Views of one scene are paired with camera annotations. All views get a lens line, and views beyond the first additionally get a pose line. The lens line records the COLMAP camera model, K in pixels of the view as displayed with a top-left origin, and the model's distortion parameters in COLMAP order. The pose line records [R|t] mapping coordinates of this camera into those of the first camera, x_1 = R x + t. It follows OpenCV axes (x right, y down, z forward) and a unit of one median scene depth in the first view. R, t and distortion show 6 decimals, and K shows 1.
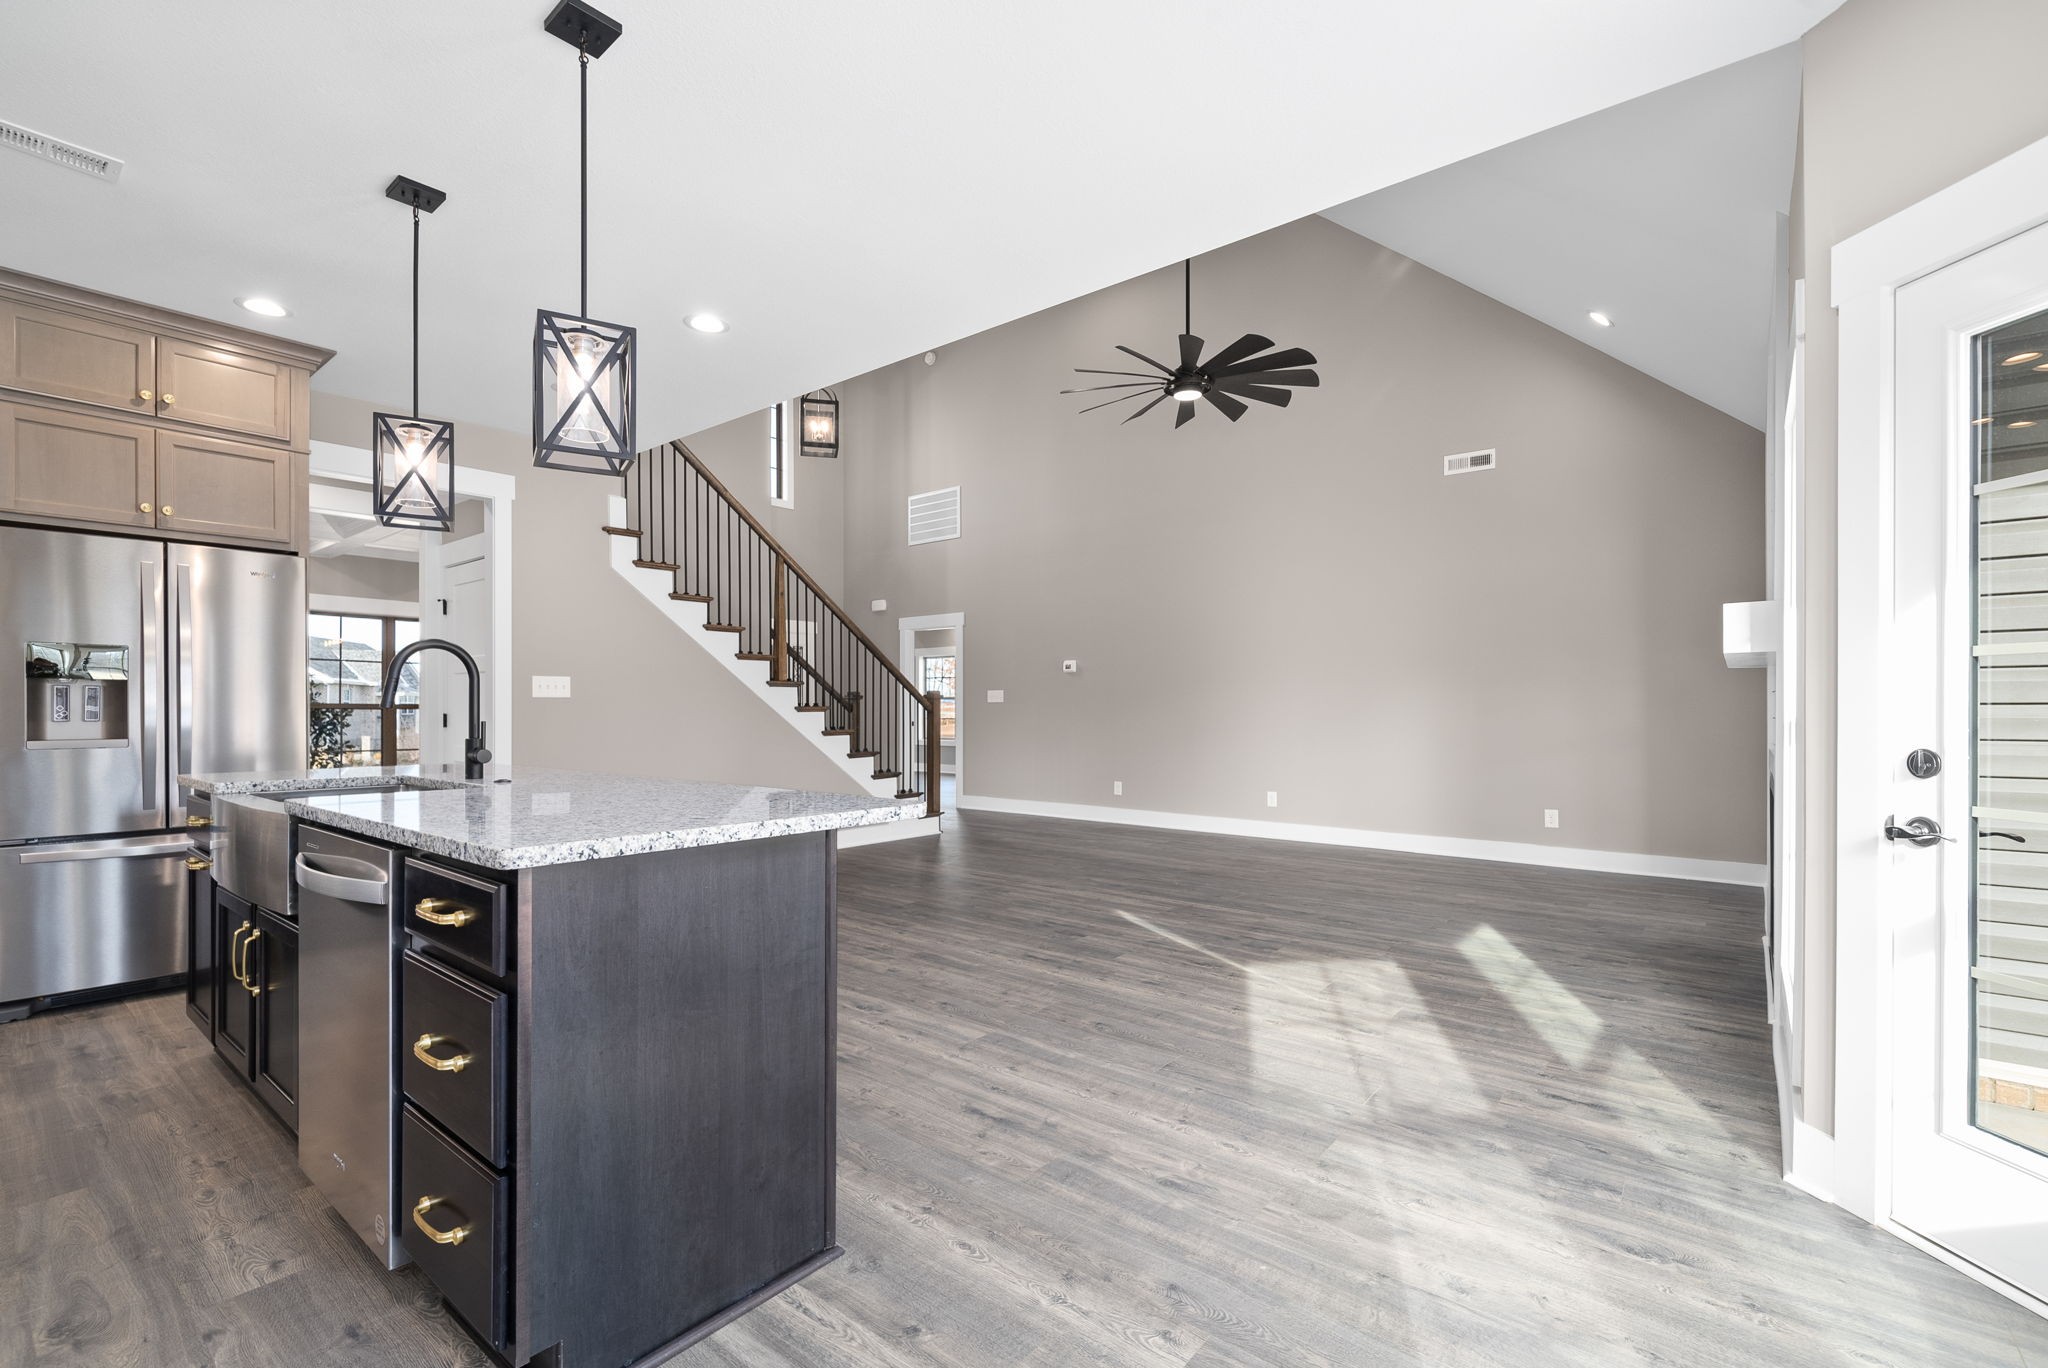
lens RADIAL K [[884.3, 0, 1022.9], [0, 884.3, 703.0], [0, 0, 1]] dist [0.030129, 0.000750]
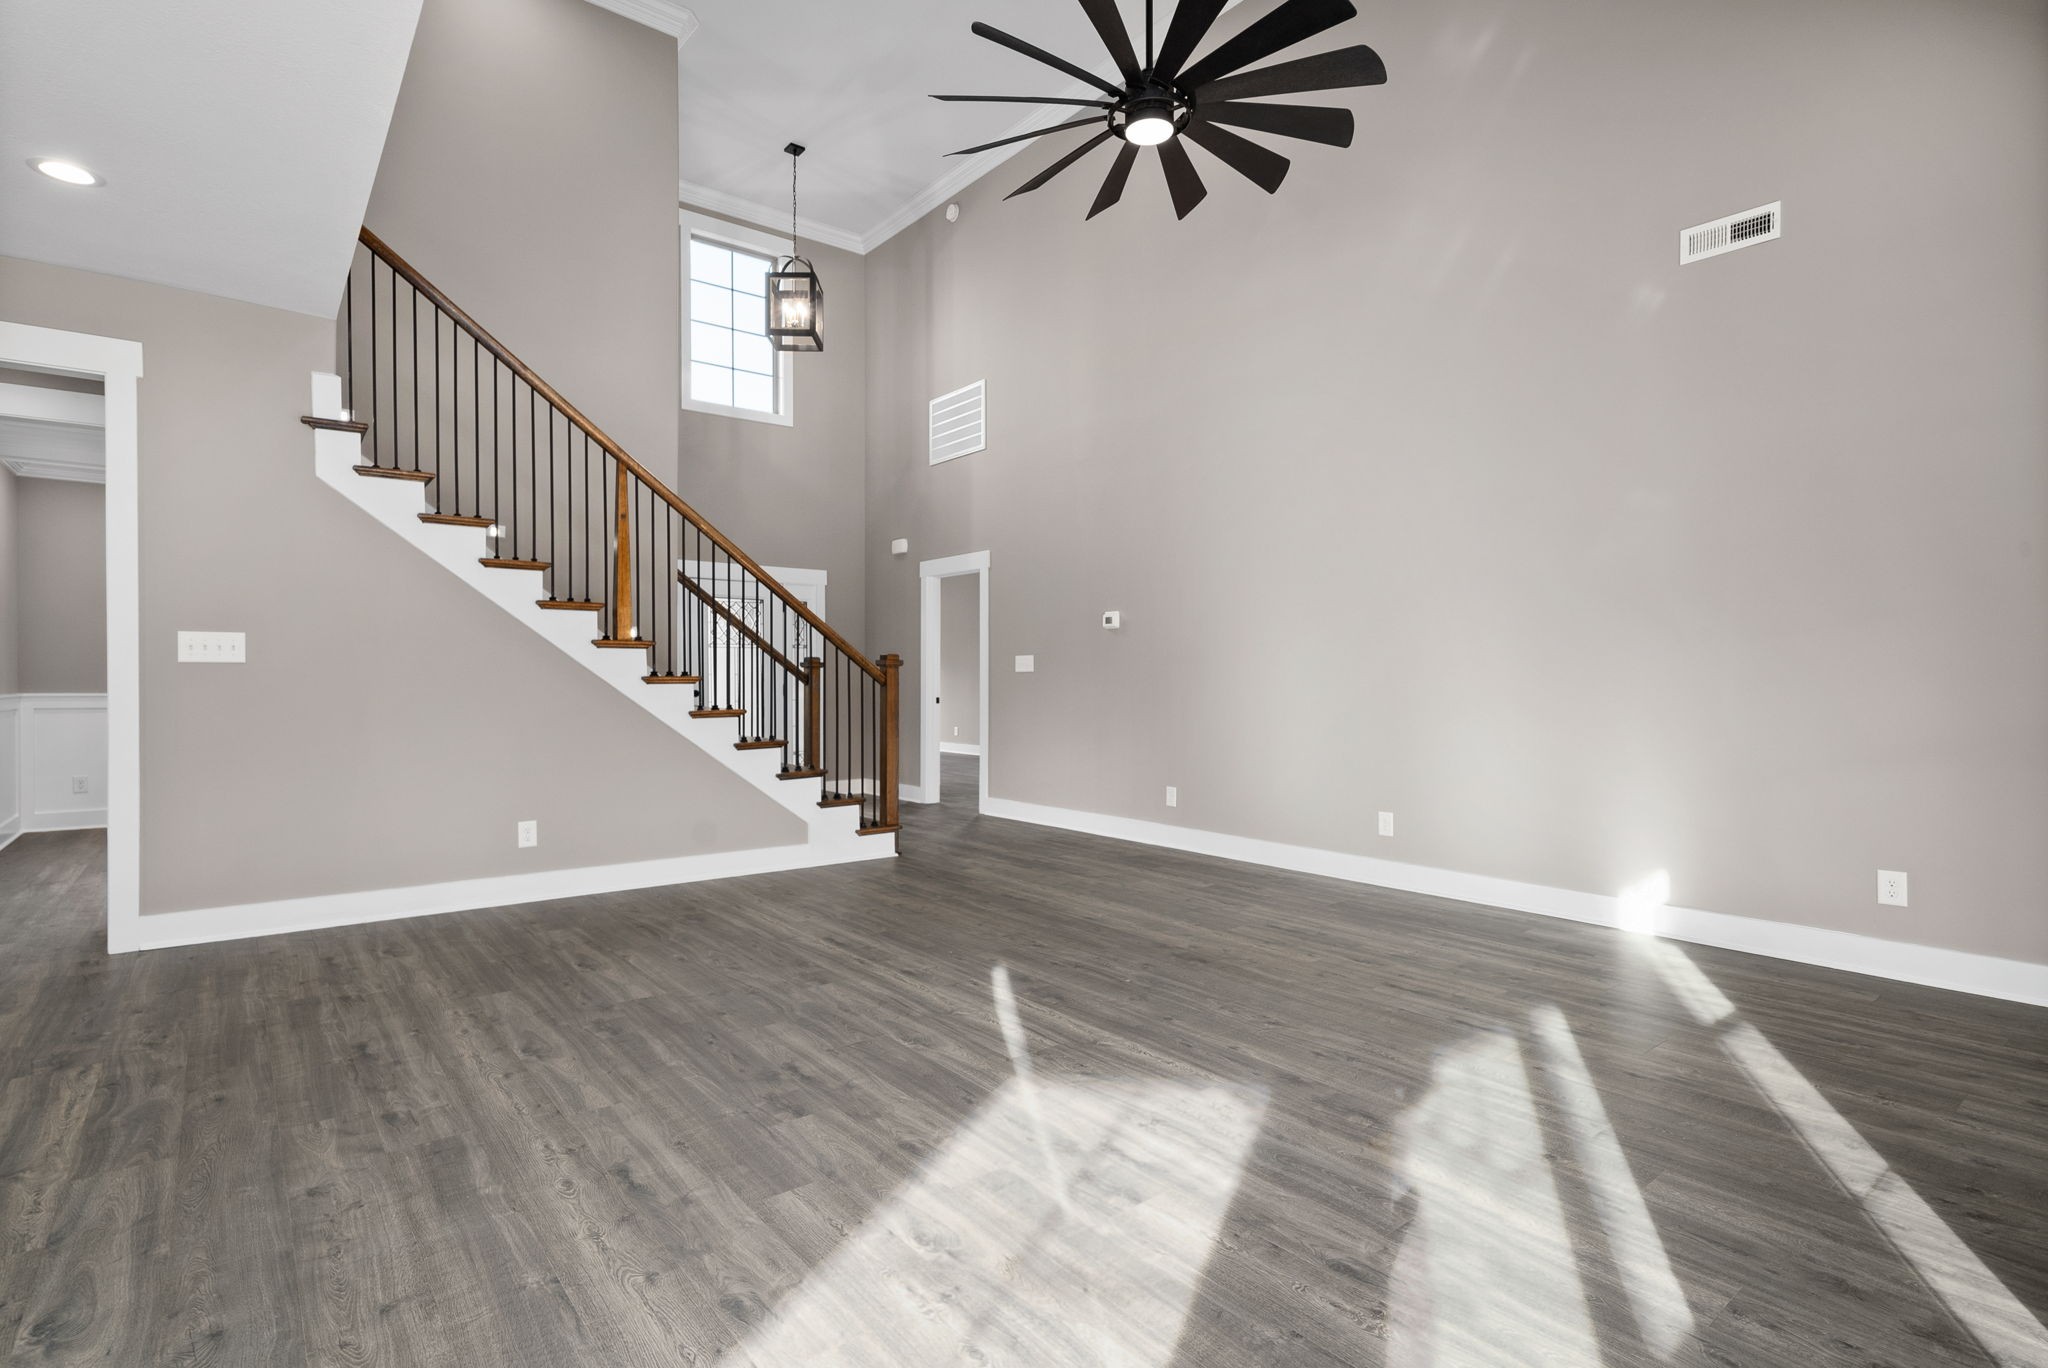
lens RADIAL K [[981.7, 0, 1017.9], [0, 981.7, 691.6], [0, 0, 1]] dist [0.004797, 0.000757]
pose [[0.975179, 0.005498, -0.221352, 0.235225], [-0.001691, 0.999847, 0.017386, 0.002624], [0.221414, -0.016581, 0.975039, 0.345298]]
